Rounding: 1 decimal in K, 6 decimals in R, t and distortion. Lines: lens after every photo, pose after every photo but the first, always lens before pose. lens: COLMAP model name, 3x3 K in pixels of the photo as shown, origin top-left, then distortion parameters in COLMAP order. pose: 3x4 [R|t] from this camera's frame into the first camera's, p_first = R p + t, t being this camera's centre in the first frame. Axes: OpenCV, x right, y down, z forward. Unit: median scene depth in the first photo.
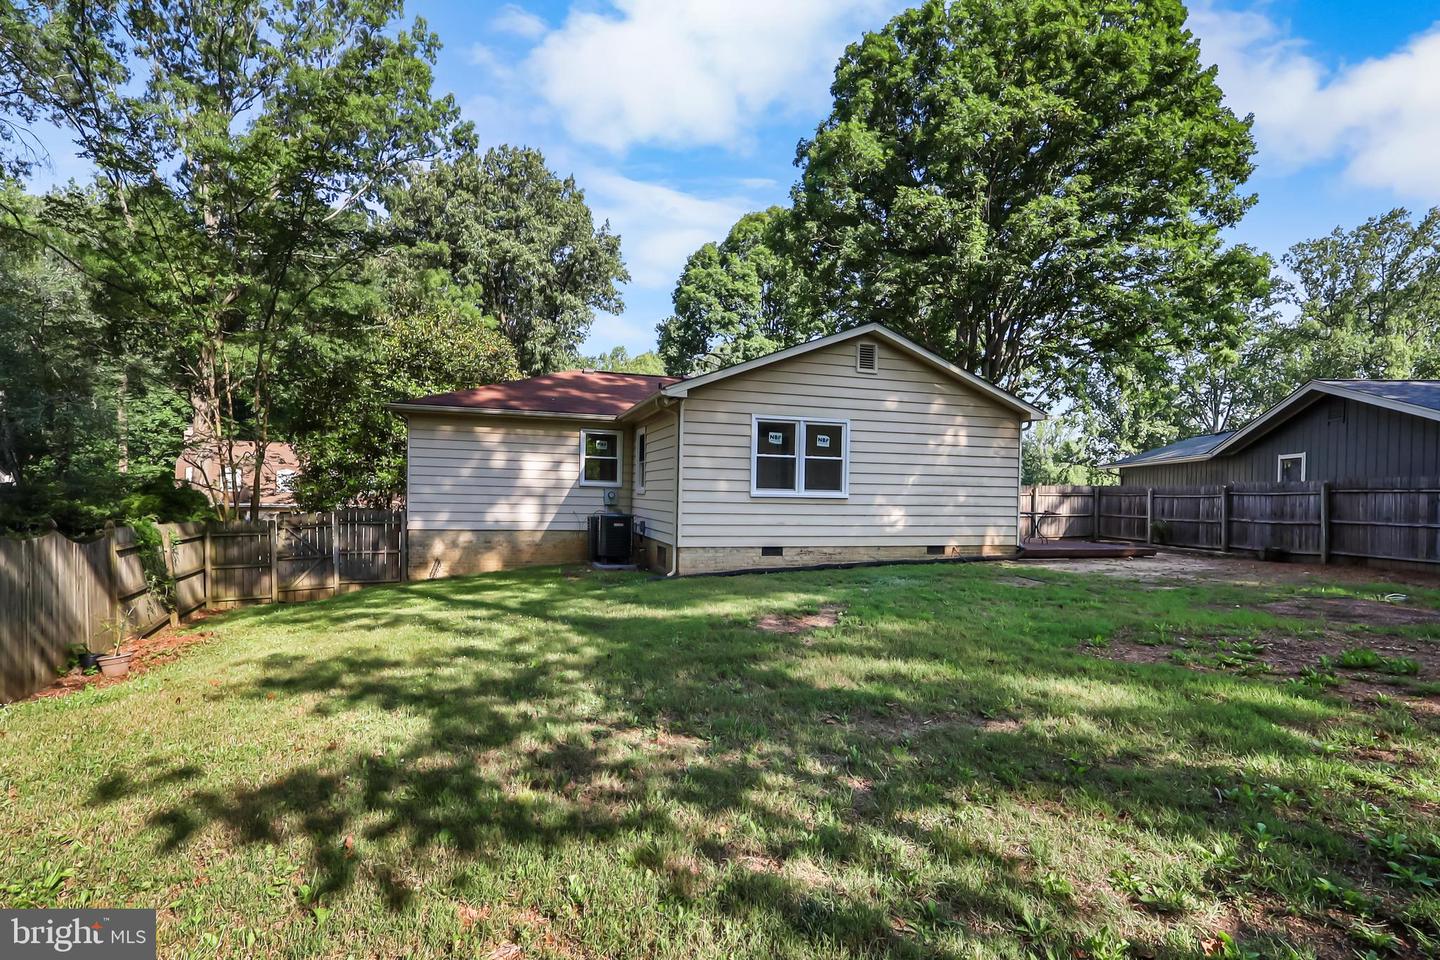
lens RADIAL K [[652.1, 0, 720.0], [0, 652.1, 480.0], [0, 0, 1]] dist [0.003746, 0.000235]
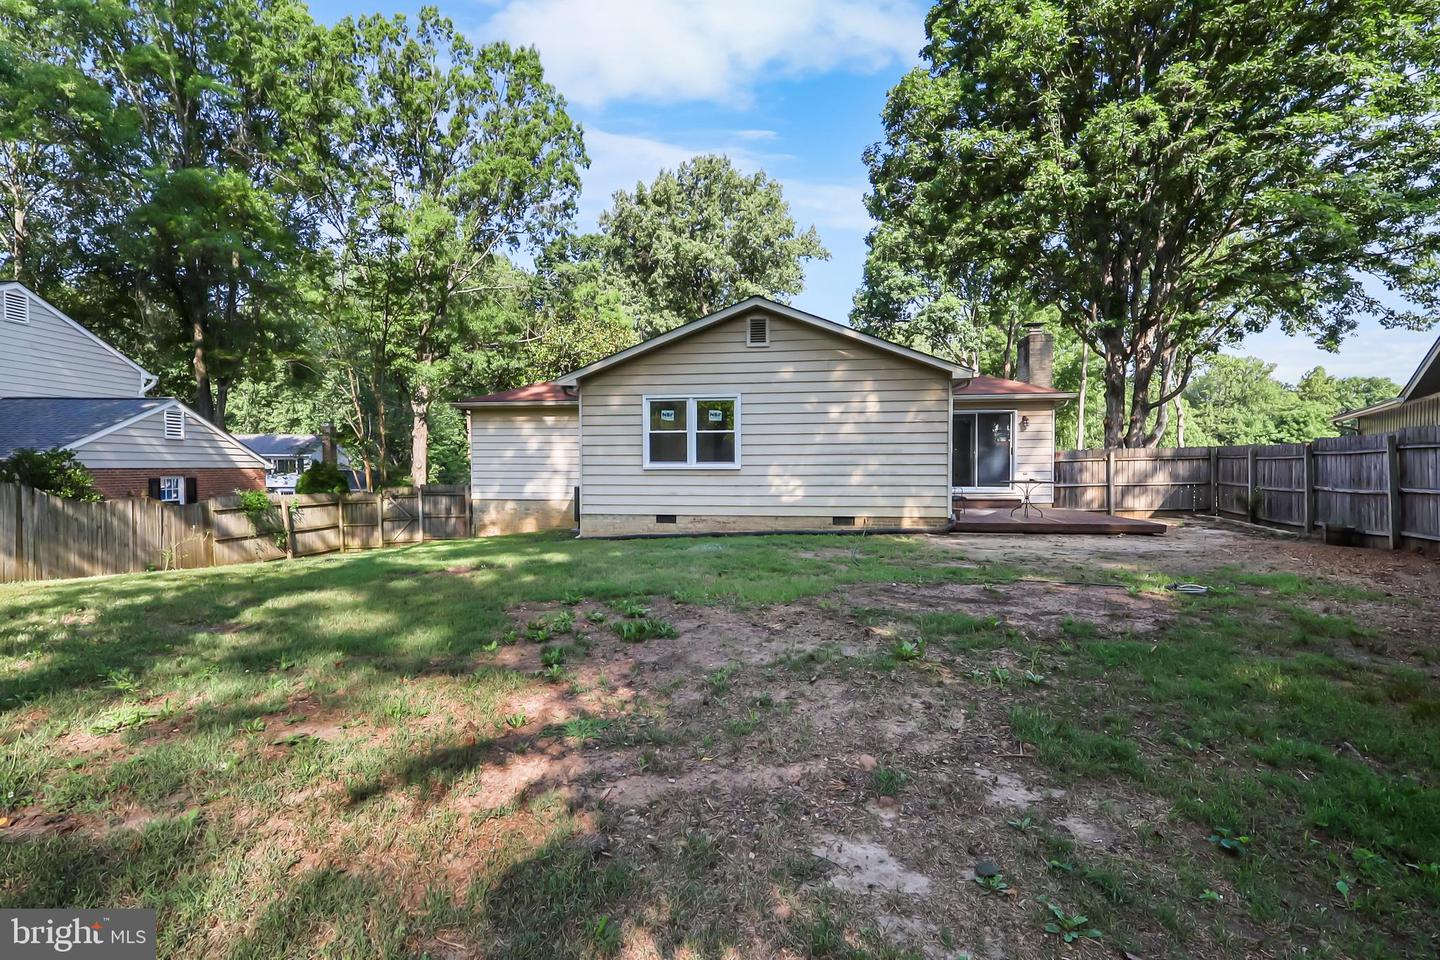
lens RADIAL K [[655.9, 0, 721.2], [0, 655.9, 452.2], [0, 0, 1]] dist [-0.001927, -0.000170]
pose [[0.899854, -0.028991, -0.435226, 0.613290], [0.027482, 0.999575, -0.009764, 0.009955], [0.435324, -0.003175, 0.900268, 0.046191]]
